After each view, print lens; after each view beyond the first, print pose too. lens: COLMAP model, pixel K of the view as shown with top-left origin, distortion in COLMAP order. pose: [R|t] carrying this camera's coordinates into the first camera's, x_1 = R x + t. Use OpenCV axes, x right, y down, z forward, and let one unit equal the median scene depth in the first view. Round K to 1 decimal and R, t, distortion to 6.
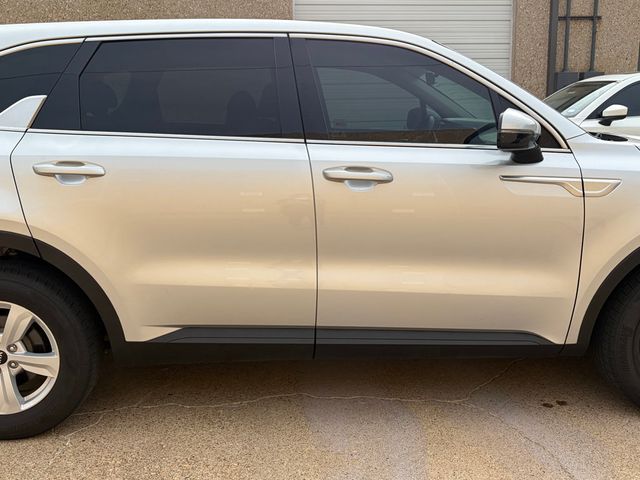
lens RADIAL K [[660.5, 0, 321.1], [0, 660.5, 238.7], [0, 0, 1]] dist [0.035059, 0.000000]
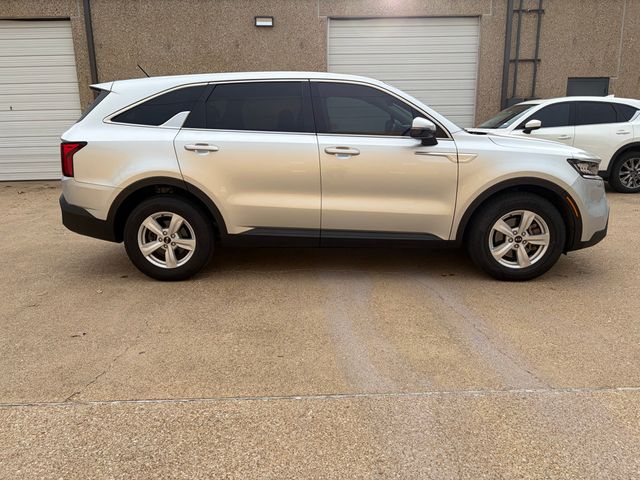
lens RADIAL K [[481.7, 0, 314.2], [0, 481.7, 241.2], [0, 0, 1]] dist [0.041871, -0.044931]
pose [[0.996741, 0.017933, -0.078648, 0.088094], [-0.014865, 0.999112, 0.039427, 0.115727], [0.079285, -0.038130, 0.996122, -0.452888]]
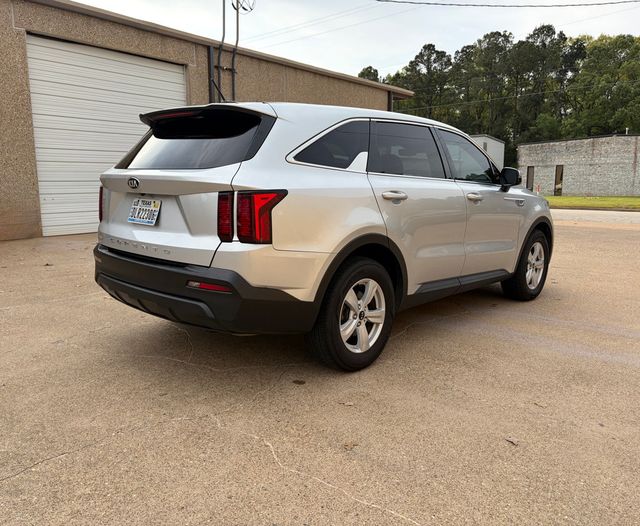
lens RADIAL K [[528.3, 0, 293.7], [0, 528.3, 264.5], [0, 0, 1]] dist [0.048324, -0.038688]
pose [[0.730757, -0.093543, 0.676198, -1.433782], [0.116374, 0.993137, 0.011623, 0.024102], [-0.672645, 0.070198, 0.736628, 0.174085]]
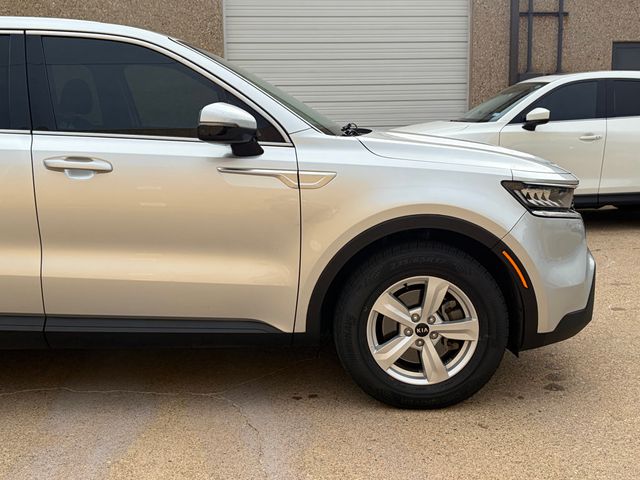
lens RADIAL K [[769.9, 0, 320.8], [0, 769.9, 234.9], [0, 0, 1]] dist [0.053076, 0.000000]
pose [[0.999864, 0.006722, -0.015048, 0.438960], [-0.007327, 0.999152, -0.040524, 0.057364], [0.014762, 0.040629, 0.999065, -0.197090]]
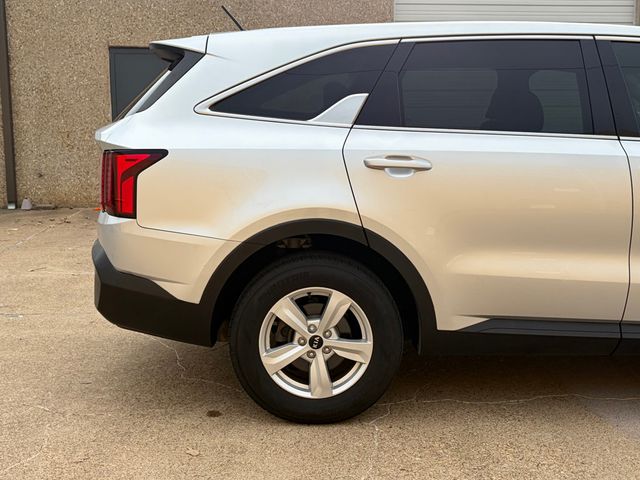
lens RADIAL K [[769.9, 0, 318.4], [0, 769.9, 238.7], [0, 0, 1]] dist [0.053076, 0.000000]
pose [[0.999507, 0.016049, -0.026986, -0.447190], [-0.017169, 0.998979, -0.041795, 0.066104], [0.026288, 0.042238, 0.998762, -0.209763]]
